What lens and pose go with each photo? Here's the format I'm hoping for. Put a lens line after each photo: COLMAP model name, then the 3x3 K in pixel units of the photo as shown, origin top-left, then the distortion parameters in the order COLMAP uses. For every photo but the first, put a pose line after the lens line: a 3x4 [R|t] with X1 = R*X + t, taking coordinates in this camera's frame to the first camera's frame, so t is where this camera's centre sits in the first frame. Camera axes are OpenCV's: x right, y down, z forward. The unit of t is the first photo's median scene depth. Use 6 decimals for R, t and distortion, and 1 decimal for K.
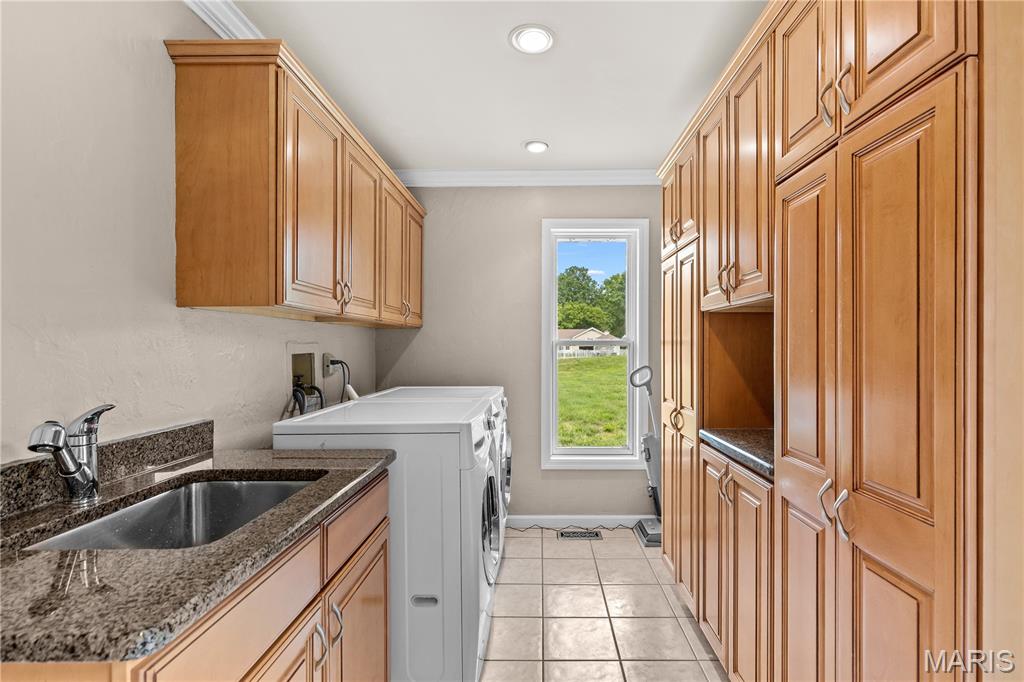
lens RADIAL K [[486.9, 0, 534.1], [0, 486.9, 342.9], [0, 0, 1]] dist [-0.000555, 0.001355]
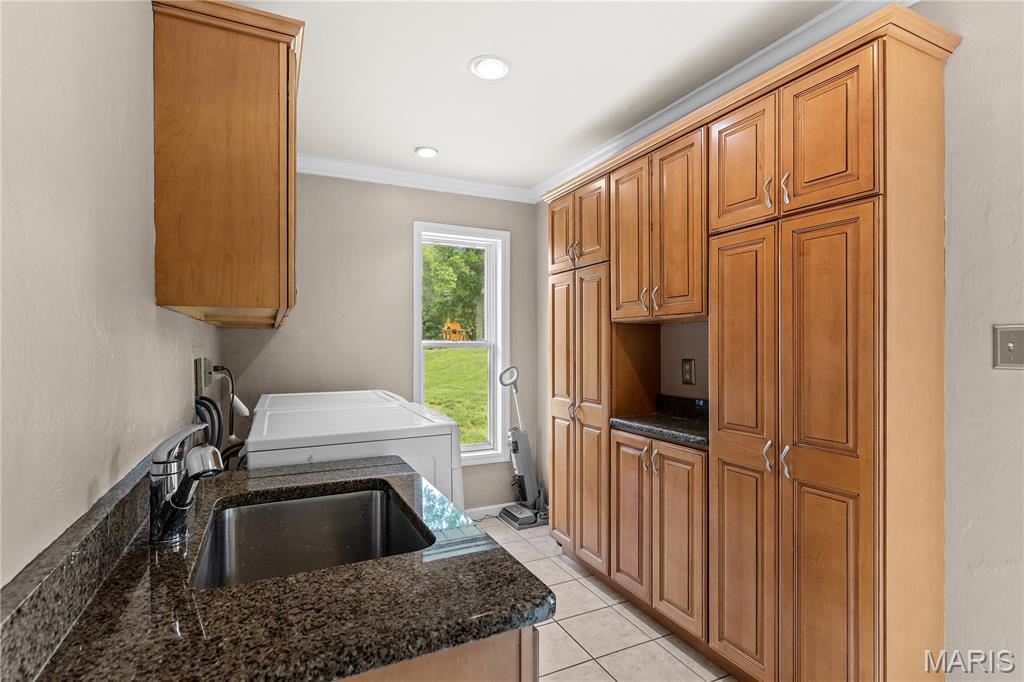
lens RADIAL K [[501.6, 0, 512.0], [0, 501.6, 341.0], [0, 0, 1]] dist [0.001459, 0.000019]
pose [[0.896403, 0.006479, 0.443192, -0.487362], [-0.005874, 0.999979, -0.002738, -0.013011], [-0.443200, -0.000149, 0.896423, -0.027386]]
